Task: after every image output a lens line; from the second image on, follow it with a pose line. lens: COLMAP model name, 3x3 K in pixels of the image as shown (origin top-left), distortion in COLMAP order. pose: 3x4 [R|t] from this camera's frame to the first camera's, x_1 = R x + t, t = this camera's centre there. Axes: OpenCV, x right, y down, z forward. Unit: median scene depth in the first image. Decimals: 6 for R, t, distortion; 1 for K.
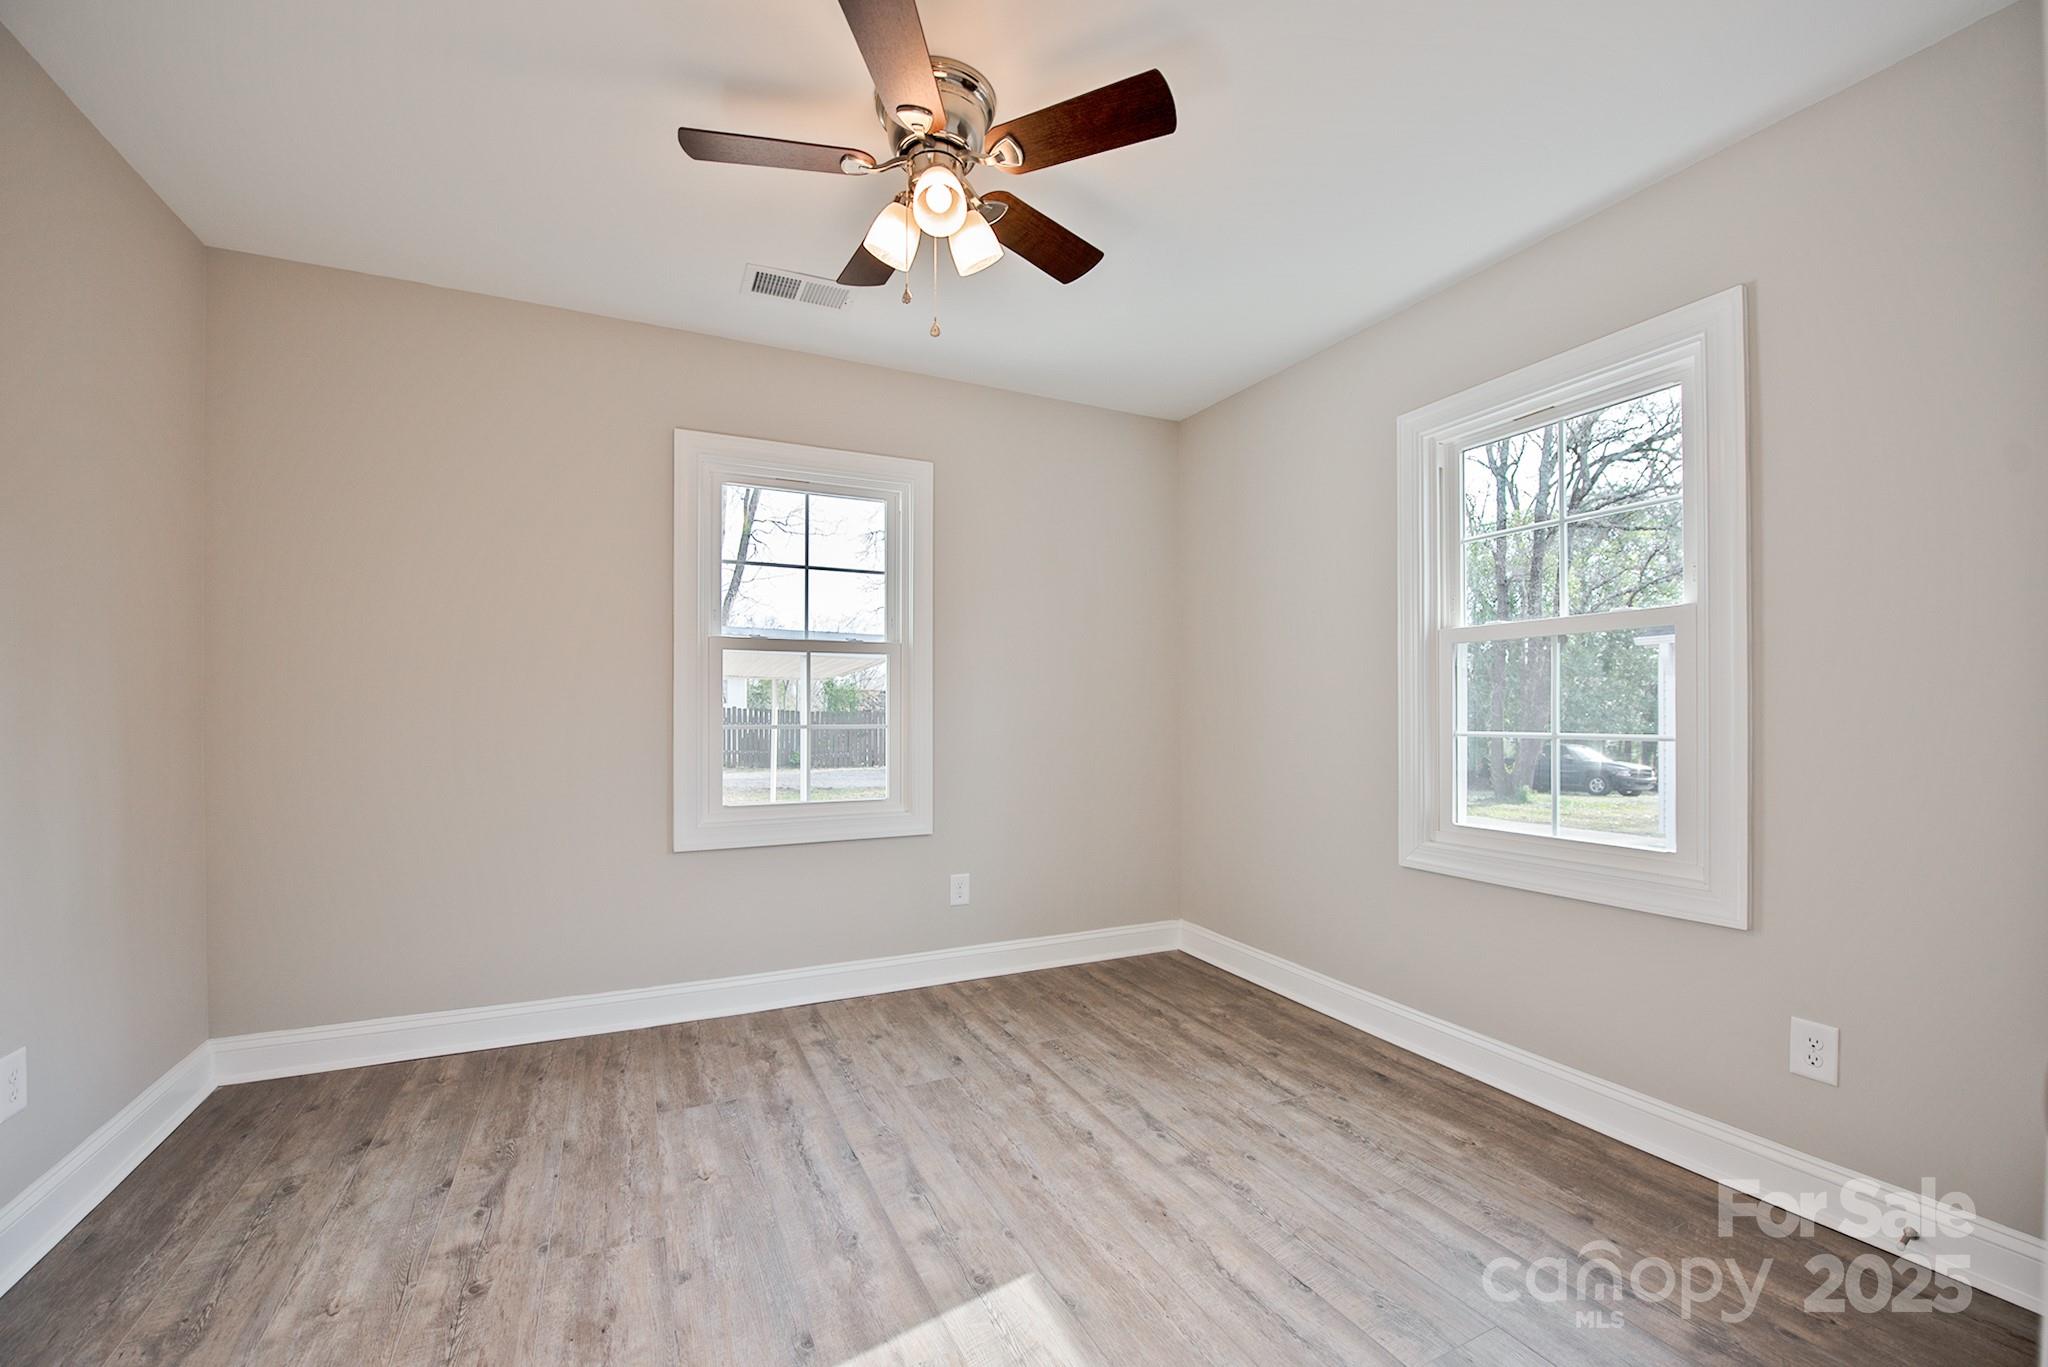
lens RADIAL K [[830.1, 0, 1028.9], [0, 830.1, 712.3], [0, 0, 1]] dist [-0.016766, -0.000712]
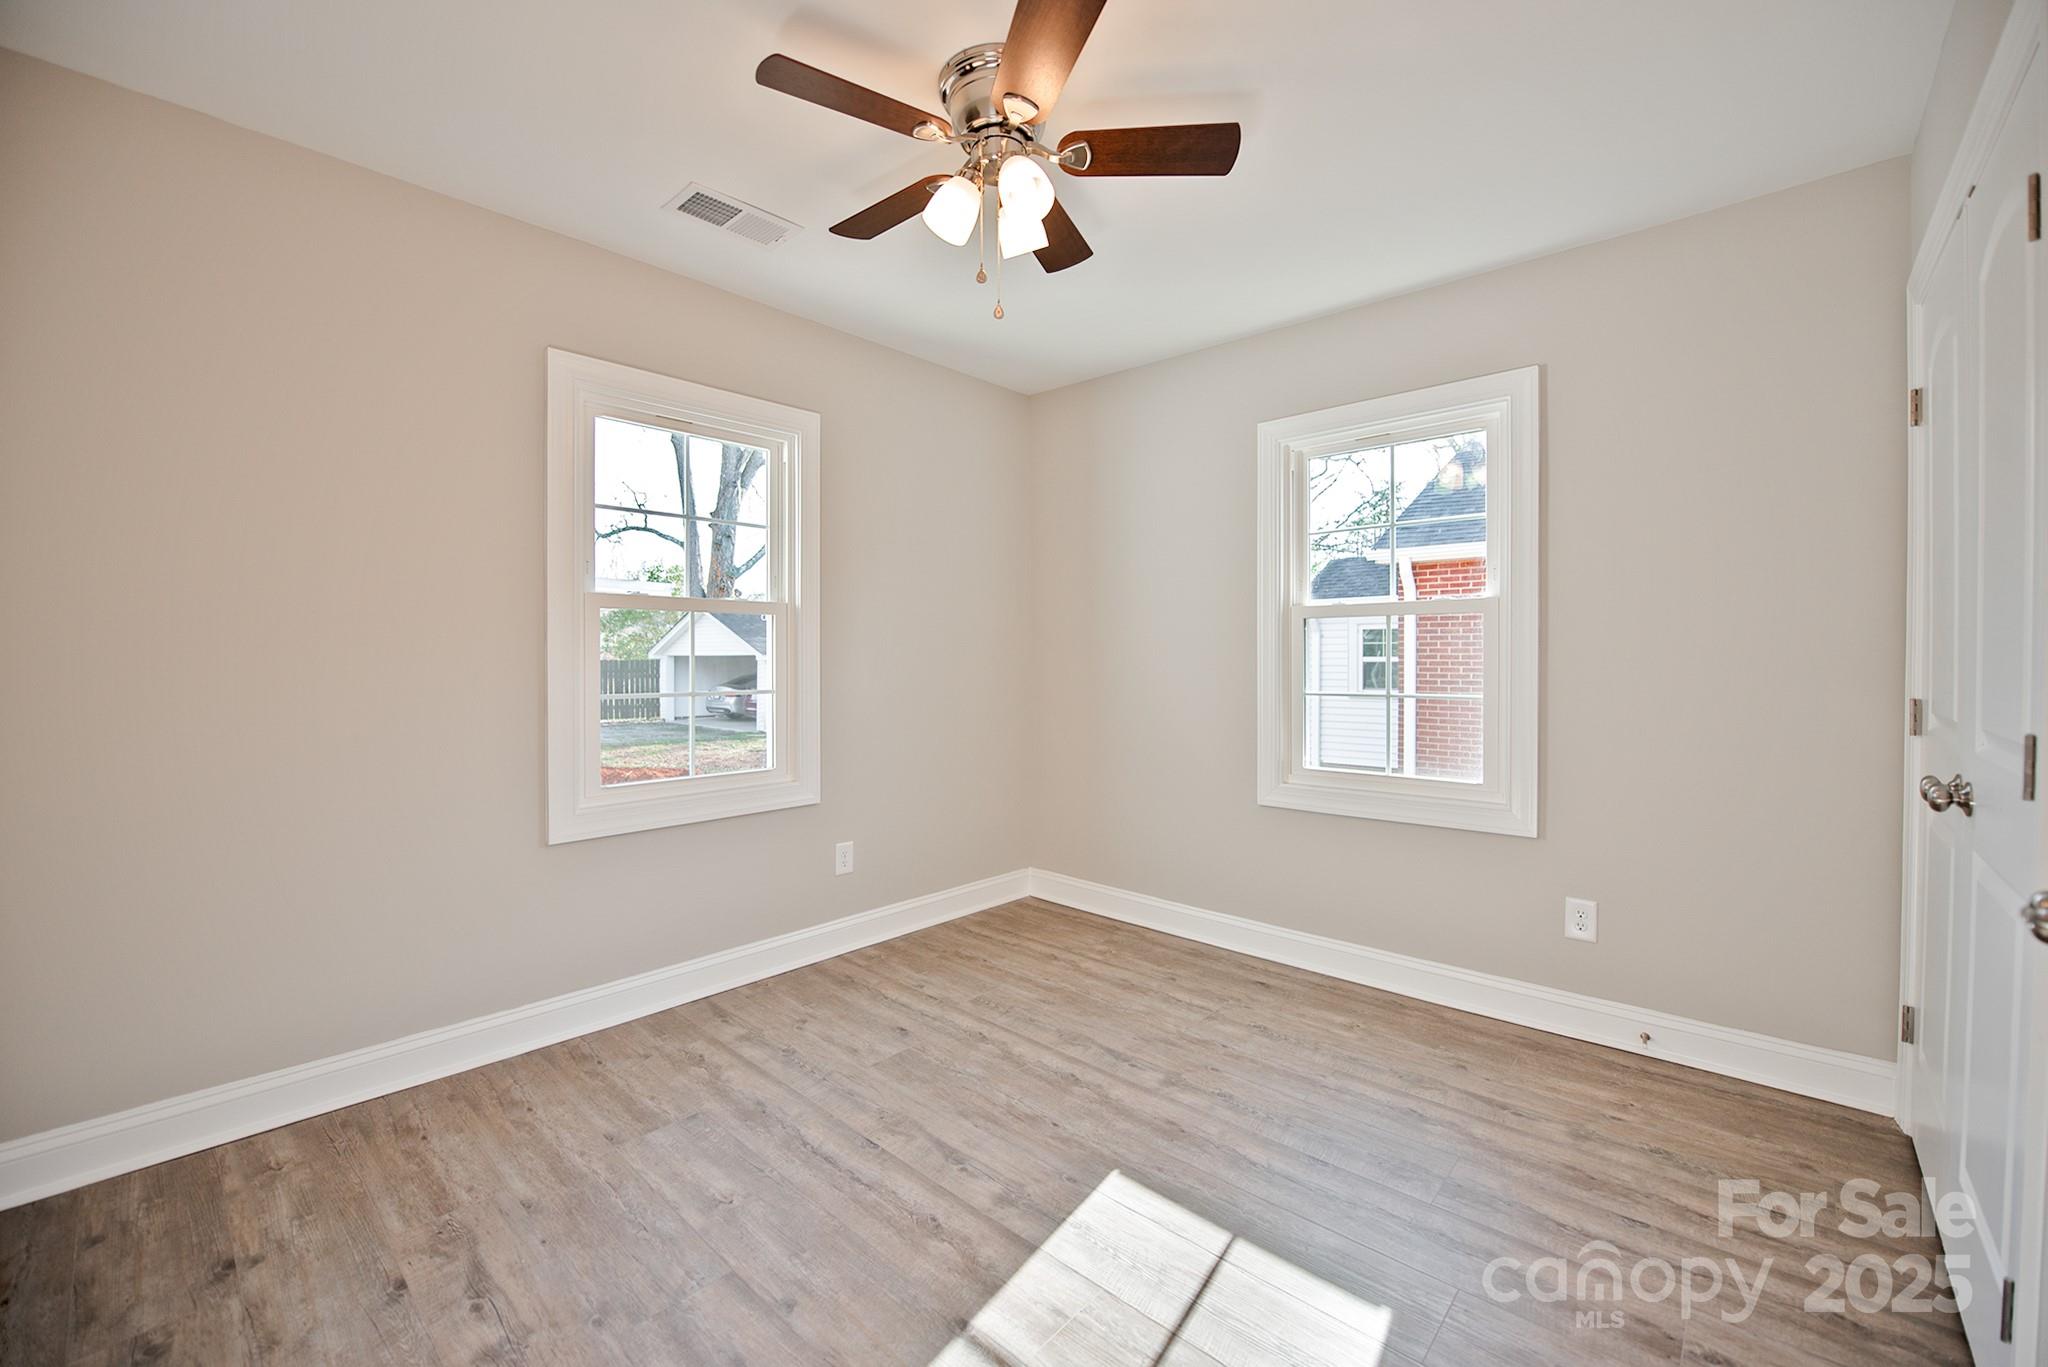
lens RADIAL K [[830.1, 0, 1029.7], [0, 830.1, 668.6], [0, 0, 1]] dist [-0.016766, -0.000712]
pose [[0.927113, -0.005548, 0.374740, -0.356646], [0.000381, 0.999904, 0.013861, -0.031442], [-0.374781, -0.012707, 0.927026, 0.031886]]
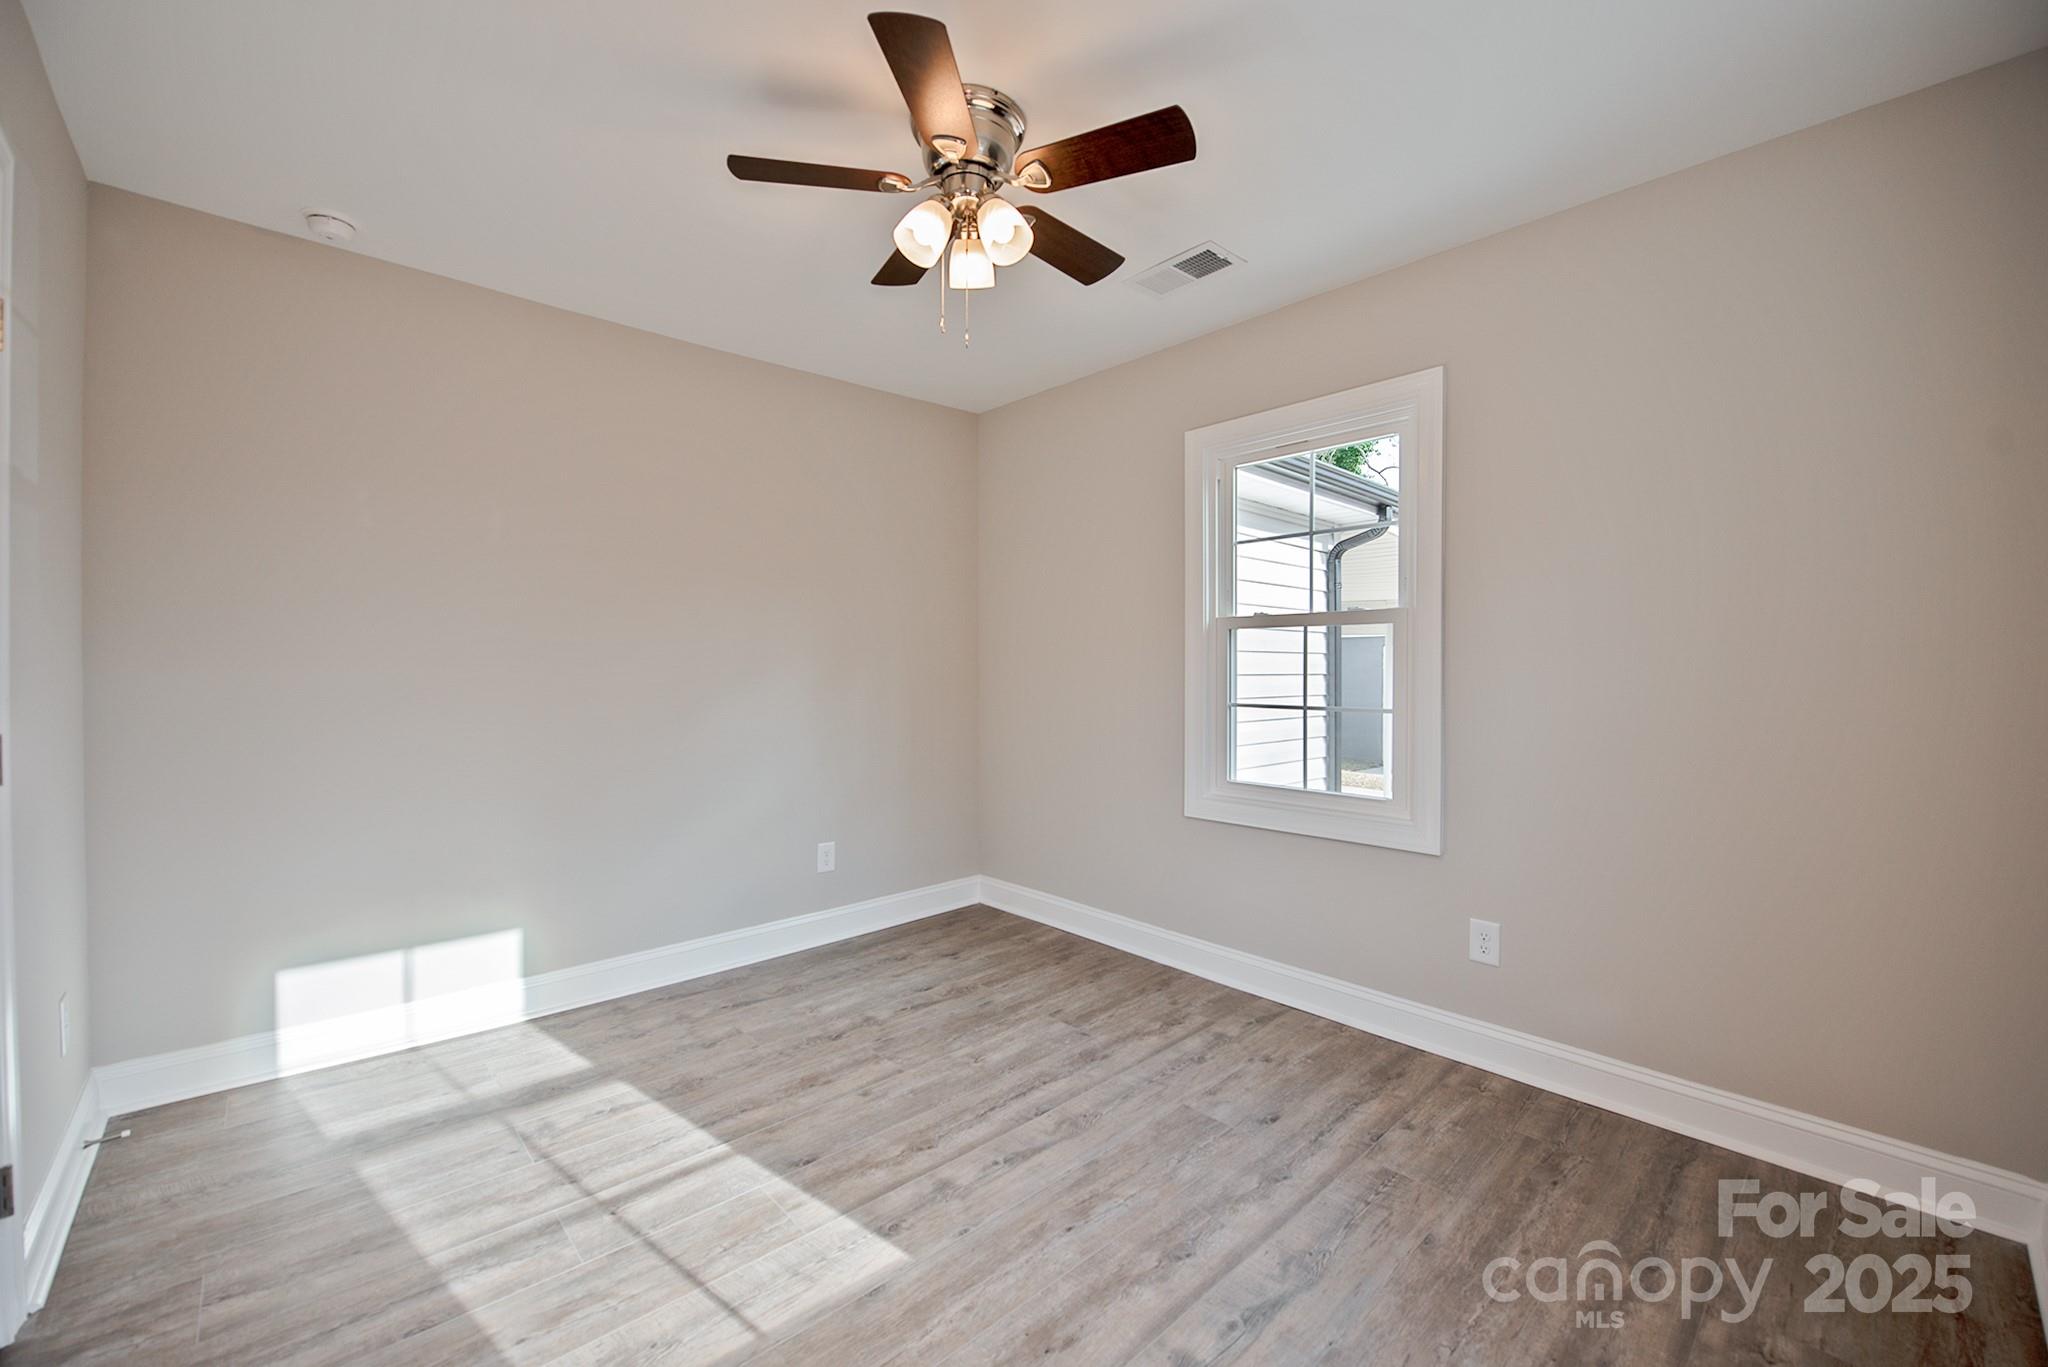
lens RADIAL K [[830.1, 0, 1021.3], [0, 830.1, 682.6], [0, 0, 1]] dist [-0.016766, -0.000712]
pose [[0.274350, 0.014898, -0.961515, 0.718779], [0.002922, 0.999862, 0.016326, -0.036418], [0.961625, -0.007288, 0.274269, 0.606896]]
